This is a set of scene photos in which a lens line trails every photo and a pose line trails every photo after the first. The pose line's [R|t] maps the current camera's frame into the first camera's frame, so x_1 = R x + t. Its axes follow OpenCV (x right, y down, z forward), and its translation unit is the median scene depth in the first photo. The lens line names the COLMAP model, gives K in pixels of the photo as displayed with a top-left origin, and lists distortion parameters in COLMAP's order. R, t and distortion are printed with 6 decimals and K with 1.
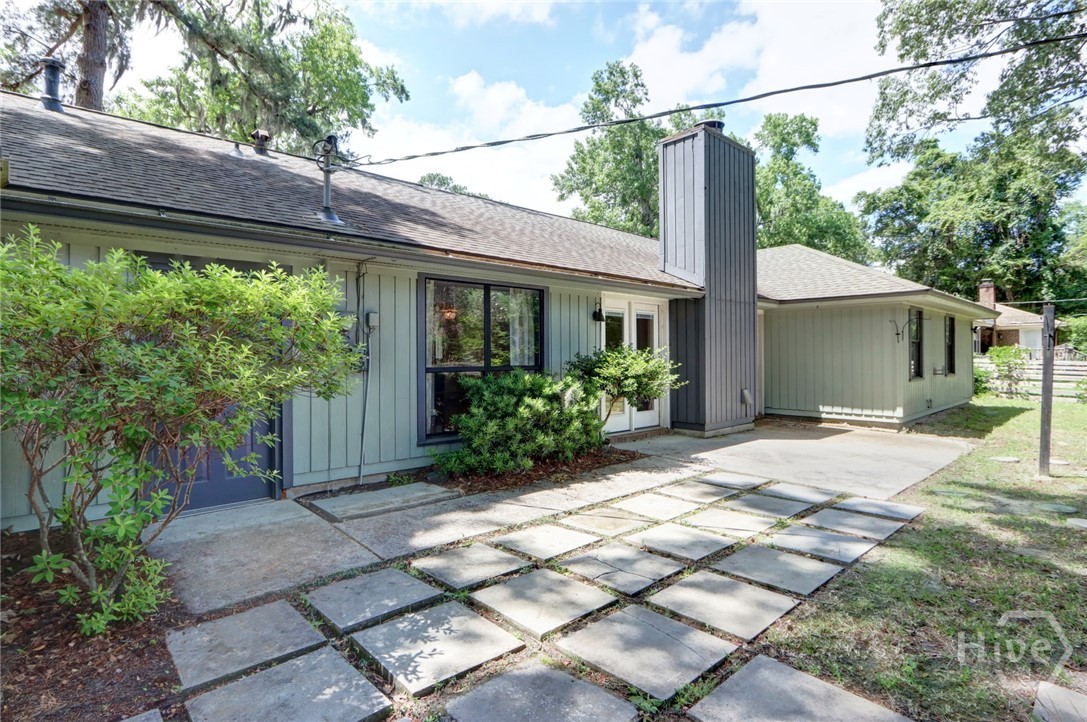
lens RADIAL K [[550.7, 0, 541.0], [0, 550.7, 350.2], [0, 0, 1]] dist [-0.005669, -0.000639]
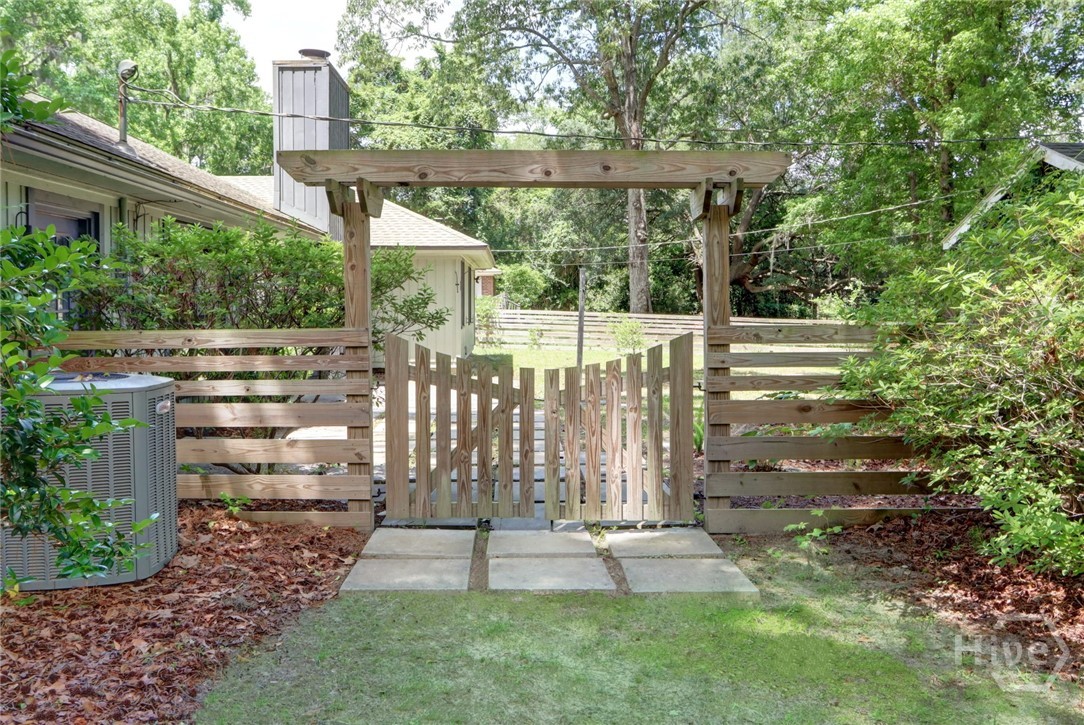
lens RADIAL K [[857.8, 0, 542.0], [0, 857.8, 362.5], [0, 0, 1]] dist [-0.009989, 0.000229]
pose [[0.665362, -0.047247, 0.745025, -0.095520], [-0.011758, 0.997208, 0.073740, -0.000869], [-0.746429, -0.057824, 0.662949, -0.045716]]
